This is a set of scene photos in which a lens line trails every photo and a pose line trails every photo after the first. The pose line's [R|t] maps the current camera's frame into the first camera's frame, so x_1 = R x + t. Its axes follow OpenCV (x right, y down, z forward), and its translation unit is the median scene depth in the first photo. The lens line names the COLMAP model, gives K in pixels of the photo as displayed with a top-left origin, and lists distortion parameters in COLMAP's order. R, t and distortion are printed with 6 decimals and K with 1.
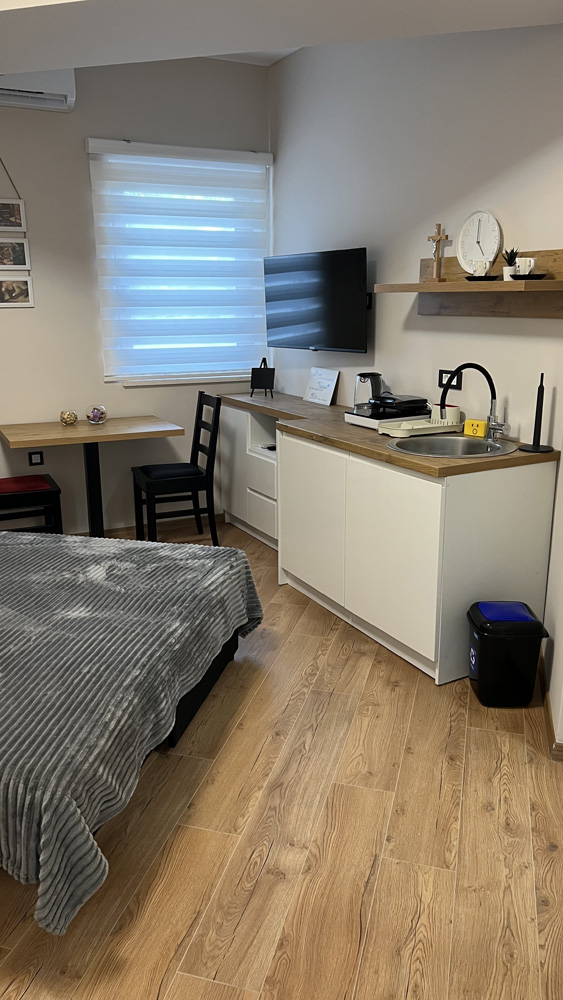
lens RADIAL K [[756.4, 0, 272.6], [0, 756.4, 503.0], [0, 0, 1]] dist [0.064467, -0.076005]
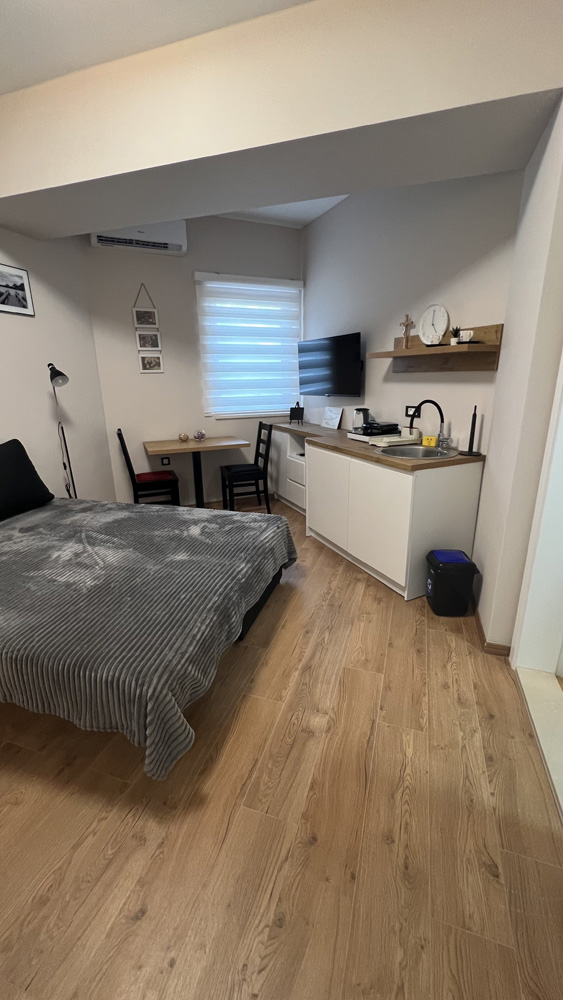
lens RADIAL K [[403.1, 0, 284.0], [0, 403.1, 498.5], [0, 0, 1]] dist [-0.001814, 0.000790]
pose [[0.999223, 0.003911, -0.039212, -0.008090], [-0.002822, 0.999610, 0.027800, -0.000033], [0.039306, -0.027667, 0.998844, 0.135554]]
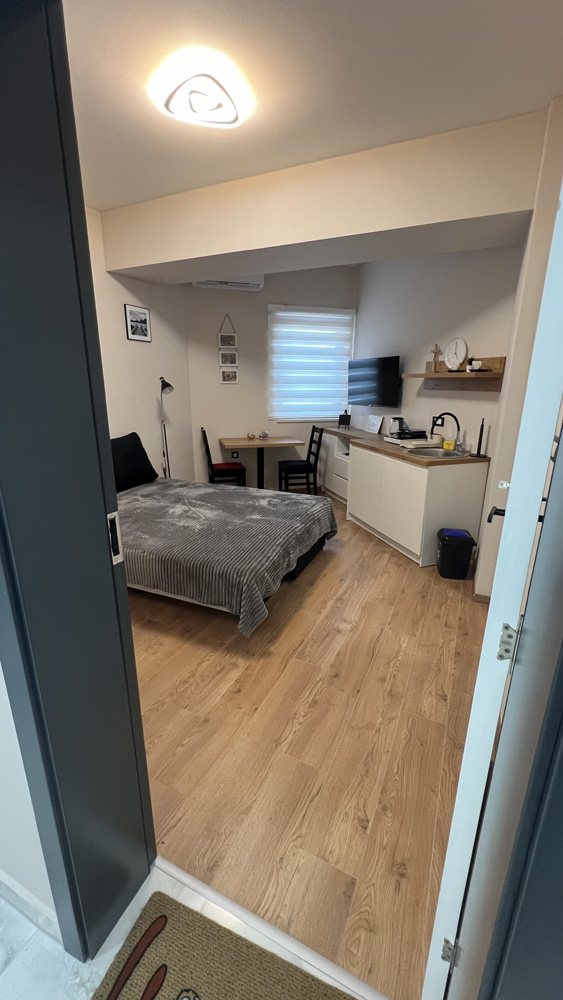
lens RADIAL K [[404.2, 0, 282.2], [0, 404.2, 498.3], [0, 0, 1]] dist [0.001738, -0.000120]
pose [[0.985998, 0.057658, -0.156470, 0.005667], [-0.055193, 0.998274, 0.020056, 0.046552], [0.157356, -0.011139, 0.987479, -0.138209]]
